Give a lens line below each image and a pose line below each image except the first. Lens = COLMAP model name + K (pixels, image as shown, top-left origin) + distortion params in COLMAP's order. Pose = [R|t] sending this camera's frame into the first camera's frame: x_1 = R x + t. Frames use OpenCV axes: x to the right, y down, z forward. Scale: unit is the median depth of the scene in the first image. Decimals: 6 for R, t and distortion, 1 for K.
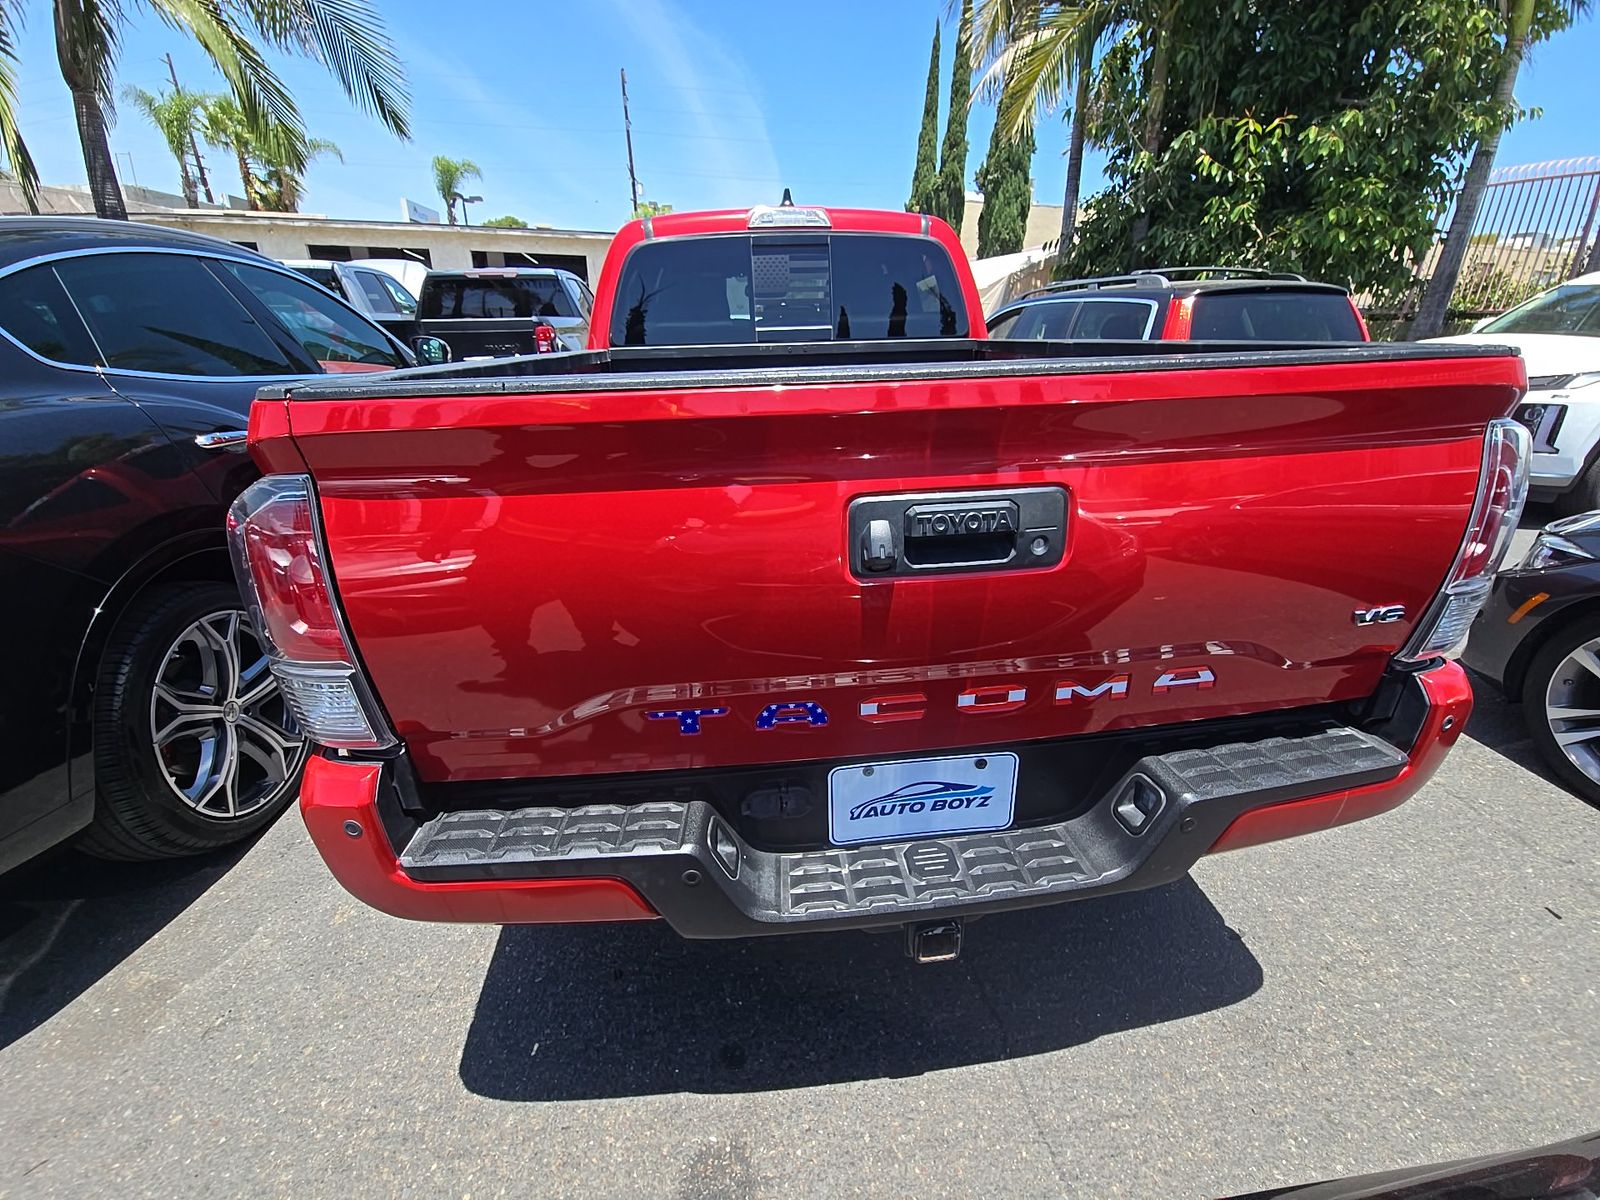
lens RADIAL K [[653.5, 0, 813.6], [0, 653.5, 593.0], [0, 0, 1]] dist [-0.000655, -0.000517]
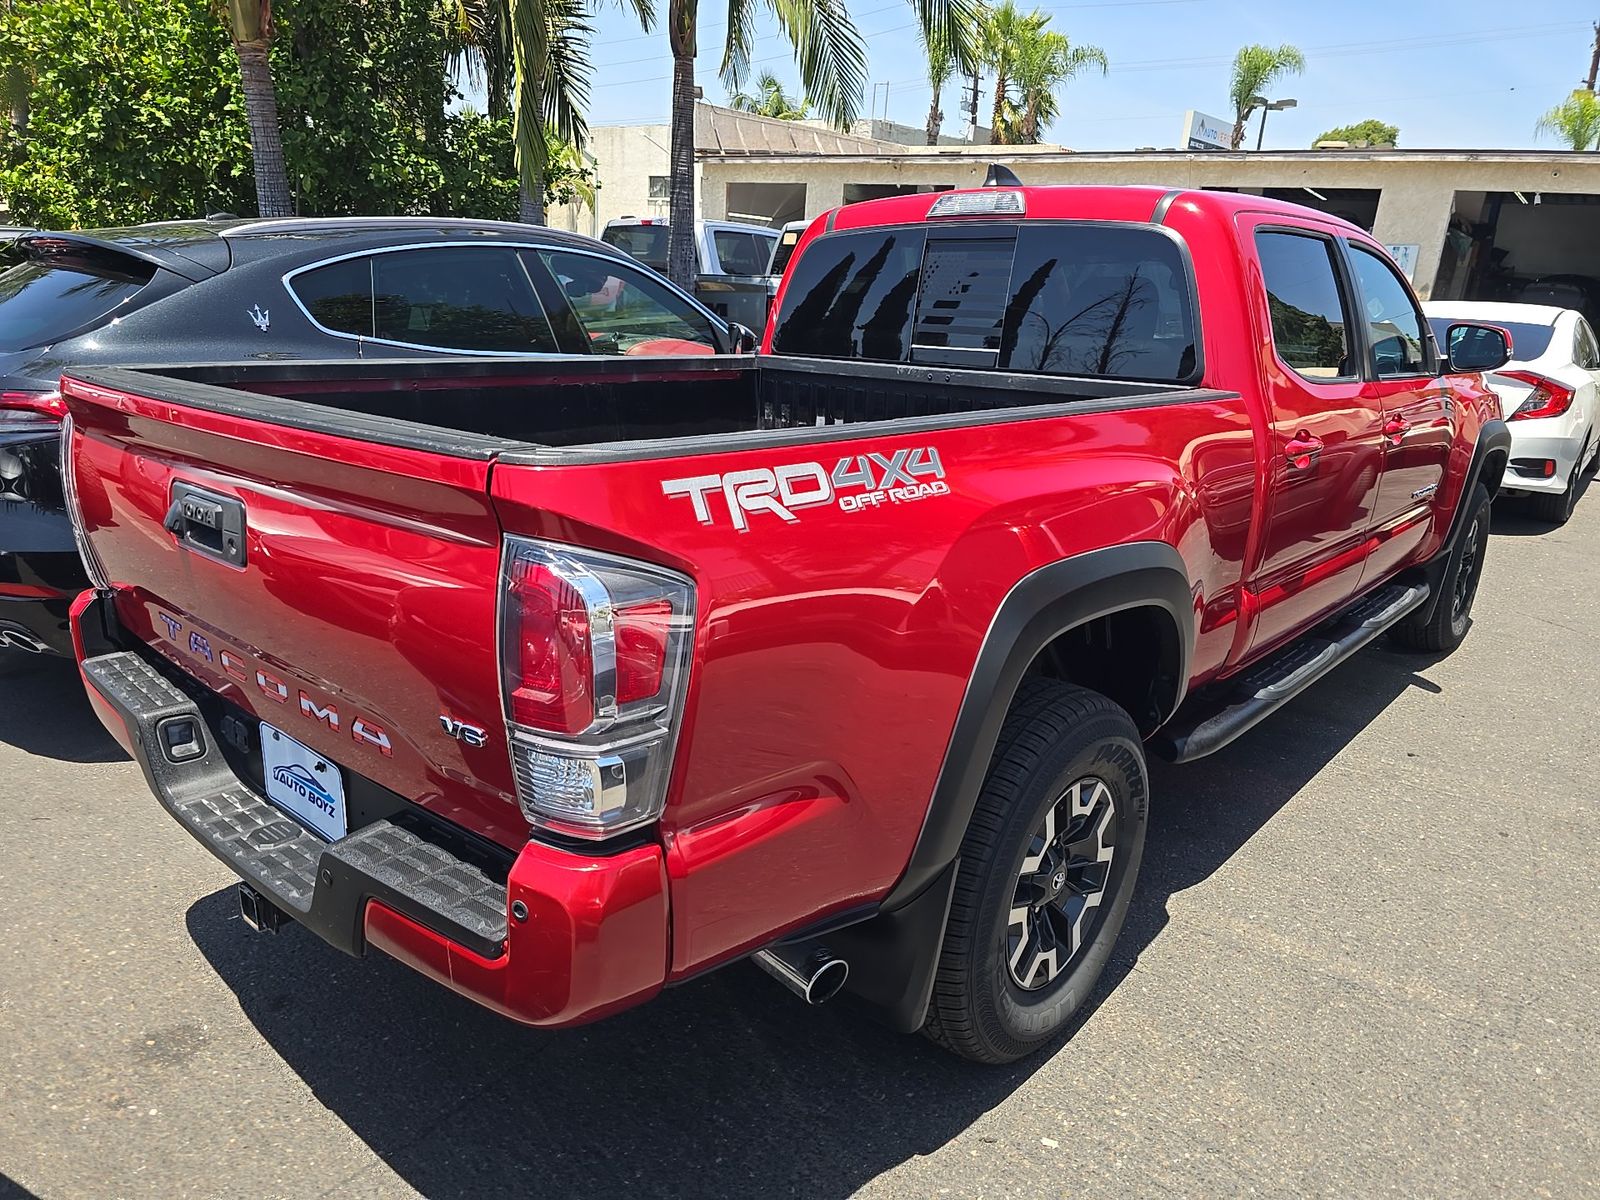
lens RADIAL K [[1082.6, 0, 798.6], [0, 1082.6, 612.5], [0, 0, 1]] dist [0.049404, -0.049026]
pose [[0.667587, 0.248188, -0.701948, 0.267798], [-0.318725, 0.947313, 0.031819, -0.038301], [0.672862, 0.202486, 0.711517, 0.028862]]
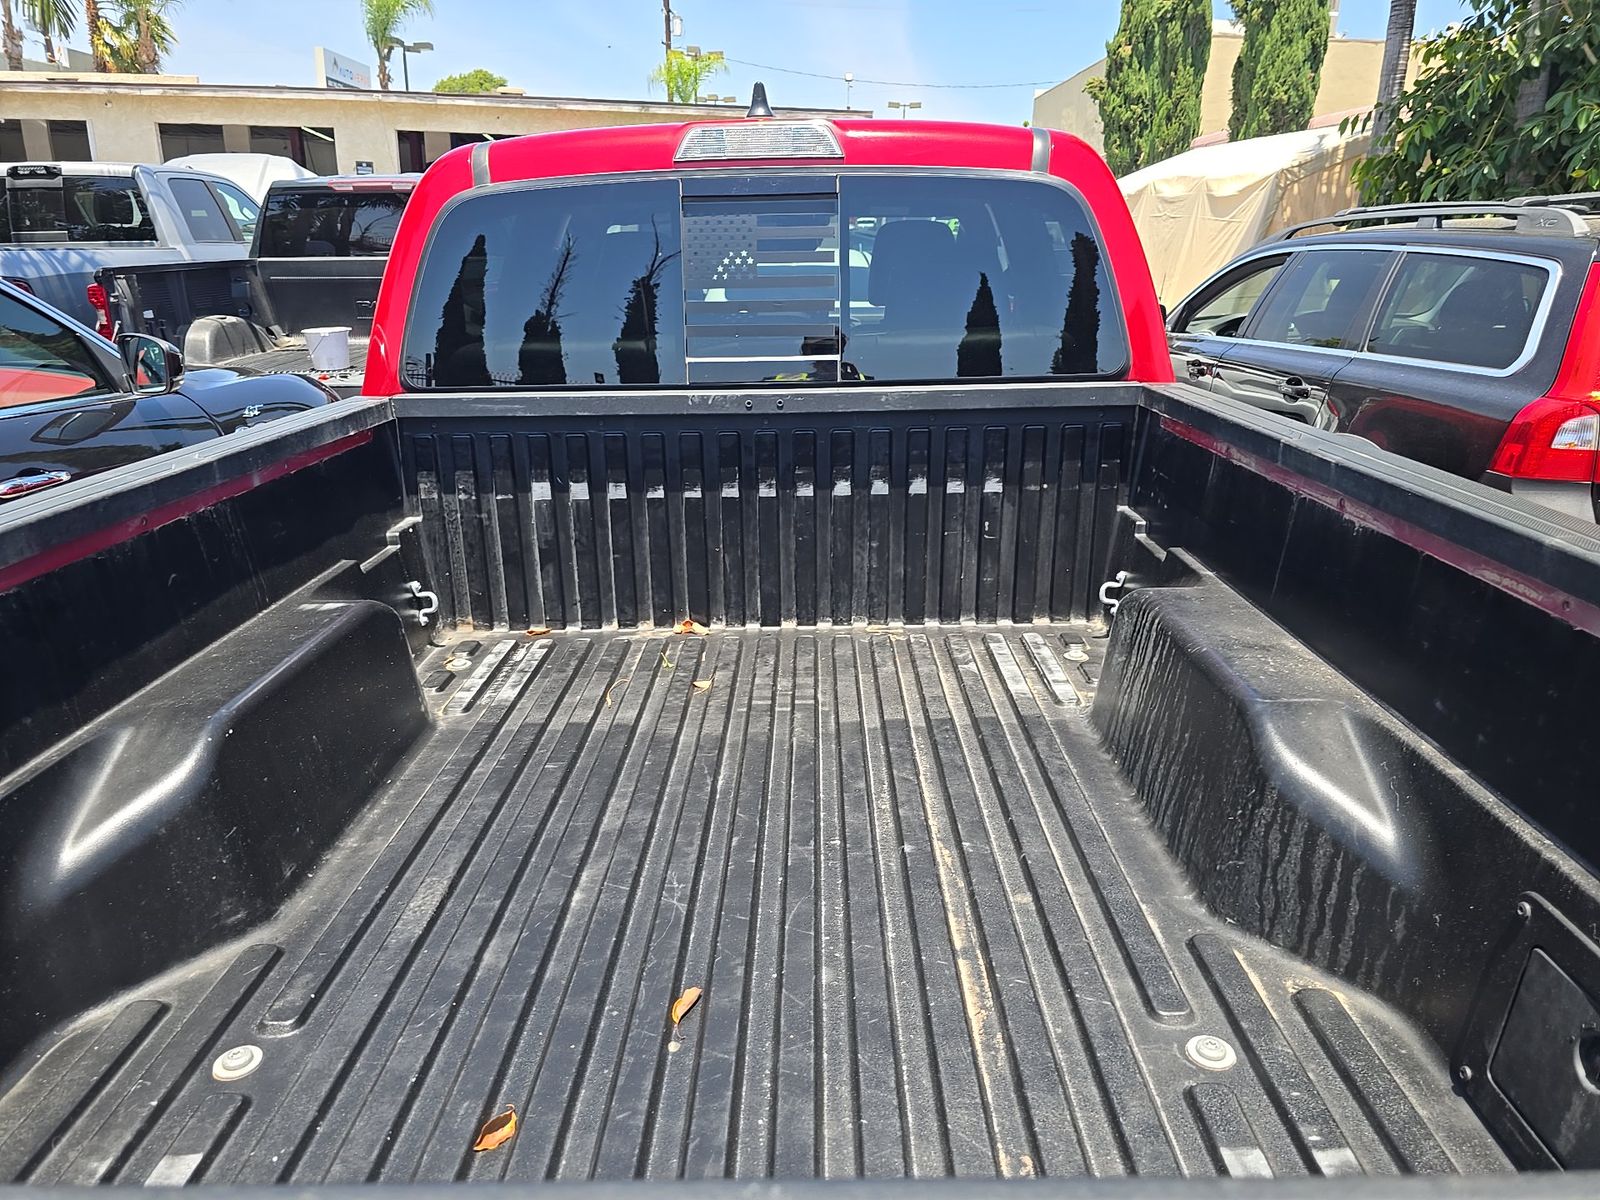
lens RADIAL K [[1082.6, 0, 798.6], [0, 1082.6, 612.5], [0, 0, 1]] dist [0.049404, -0.049026]
pose [[0.991302, 0.045094, -0.123639, 0.037632], [-0.052091, 0.997184, -0.053950, -0.058751], [0.120858, 0.059921, 0.990860, 0.068399]]
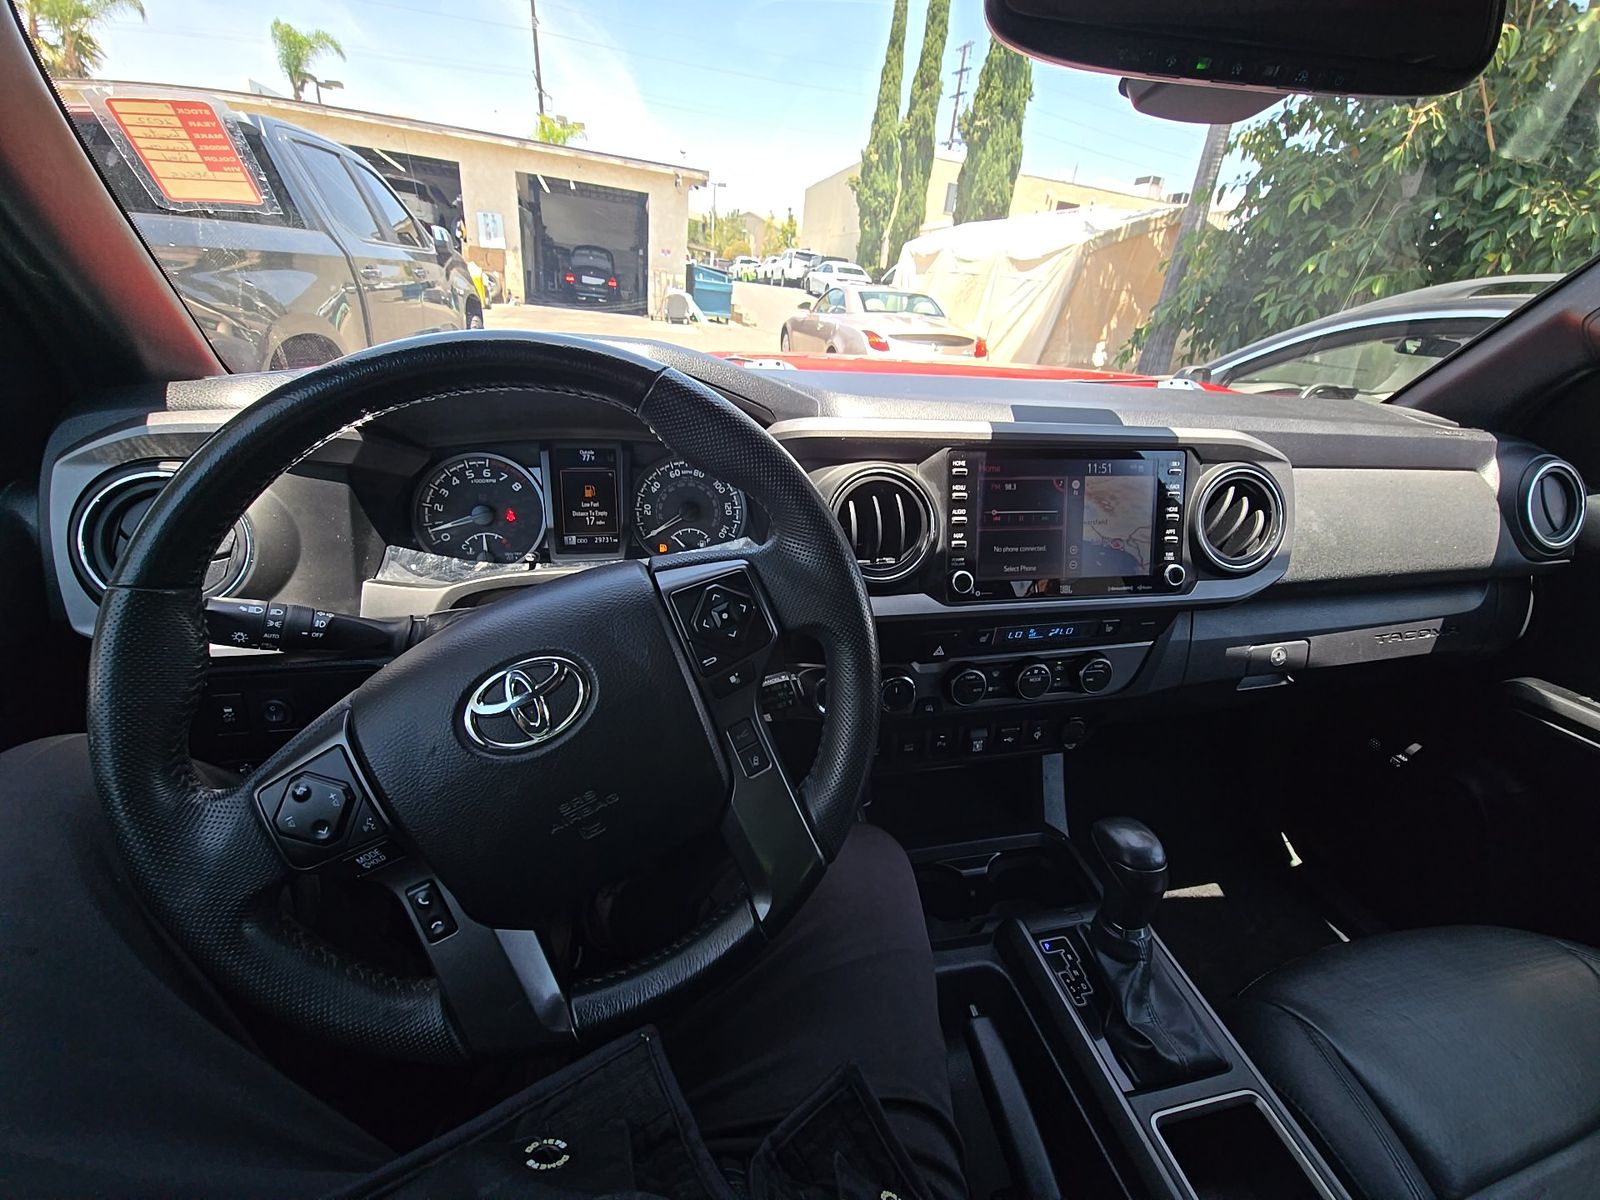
lens RADIAL K [[643.5, 0, 815.2], [0, 643.5, 597.1], [0, 0, 1]] dist [-0.003503, -0.000519]
pose [[0.990176, 0.030288, 0.136507, -0.077579], [-0.038727, 0.997471, 0.059598, -0.214615], [-0.134357, -0.064299, 0.988845, 0.512043]]
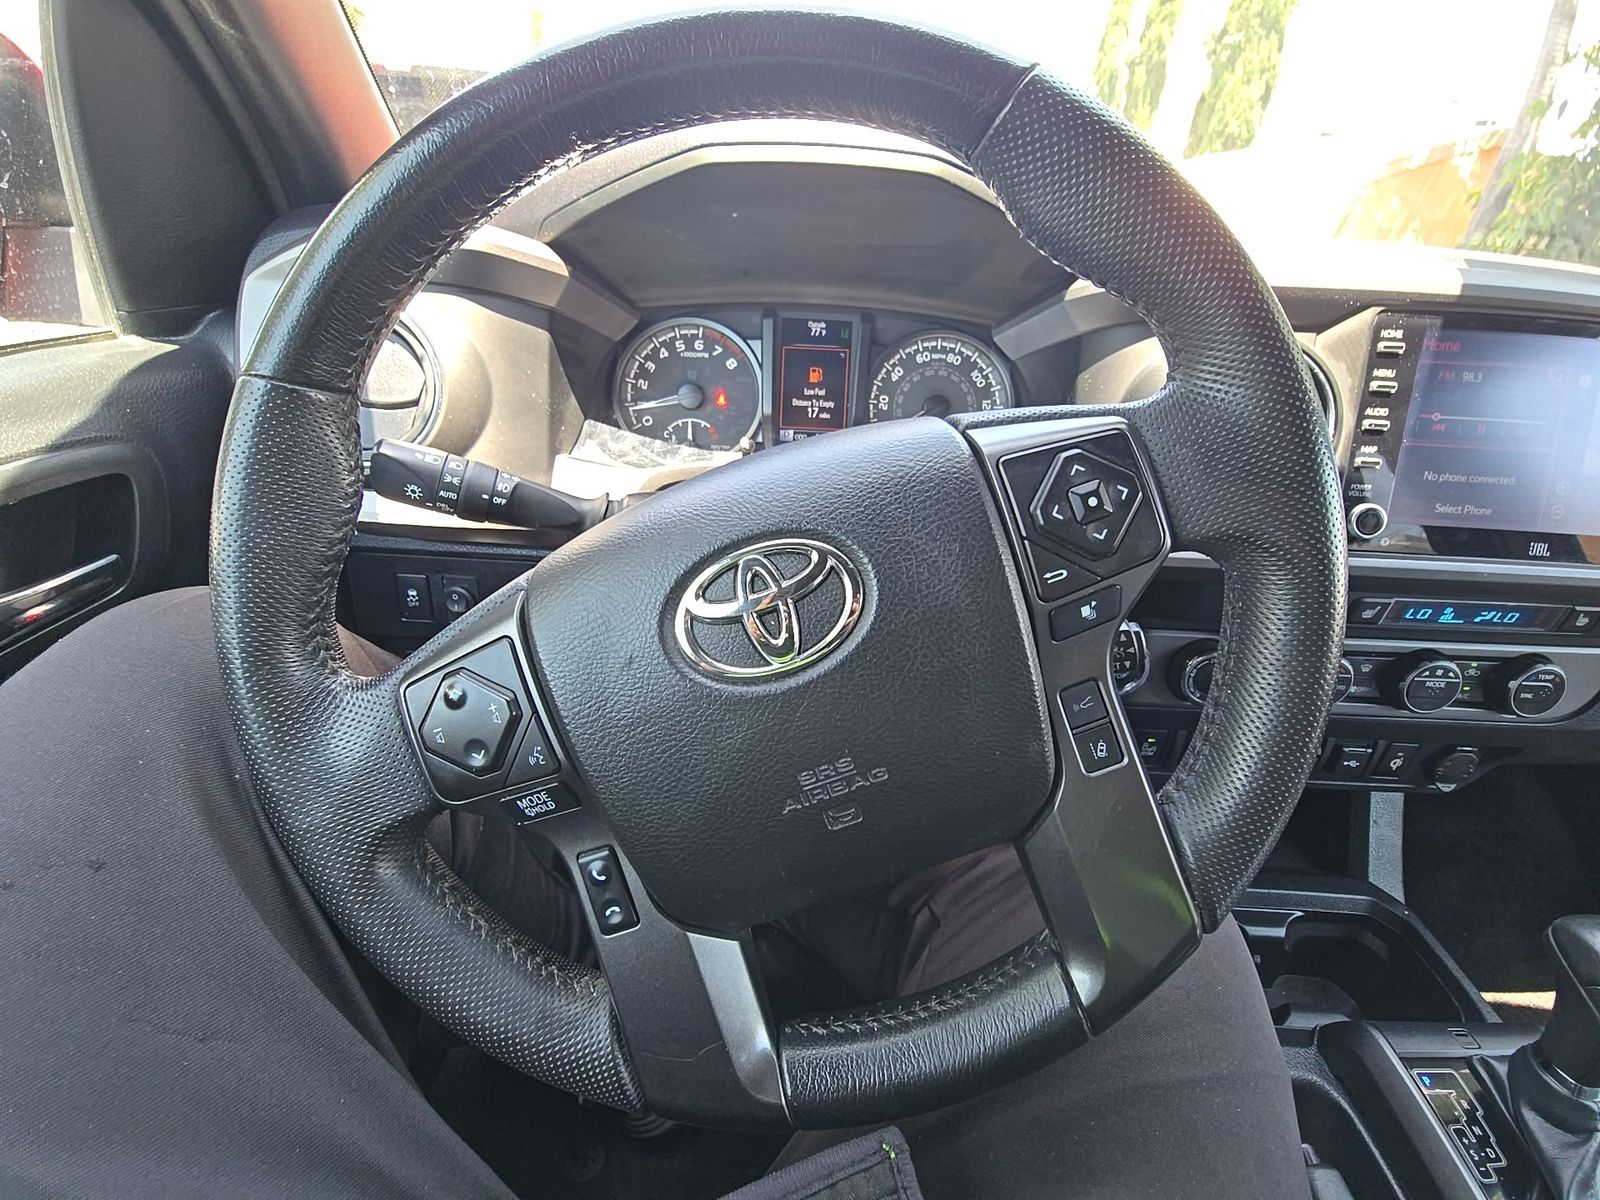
lens RADIAL K [[643.0, 0, 816.5], [0, 643.0, 601.9], [0, 0, 1]] dist [0.000086, -0.006499]
pose [[0.987520, 0.131746, -0.086301, -0.091433], [-0.119480, 0.983684, 0.134503, -0.204638], [0.102613, -0.122513, 0.987148, 0.540814]]
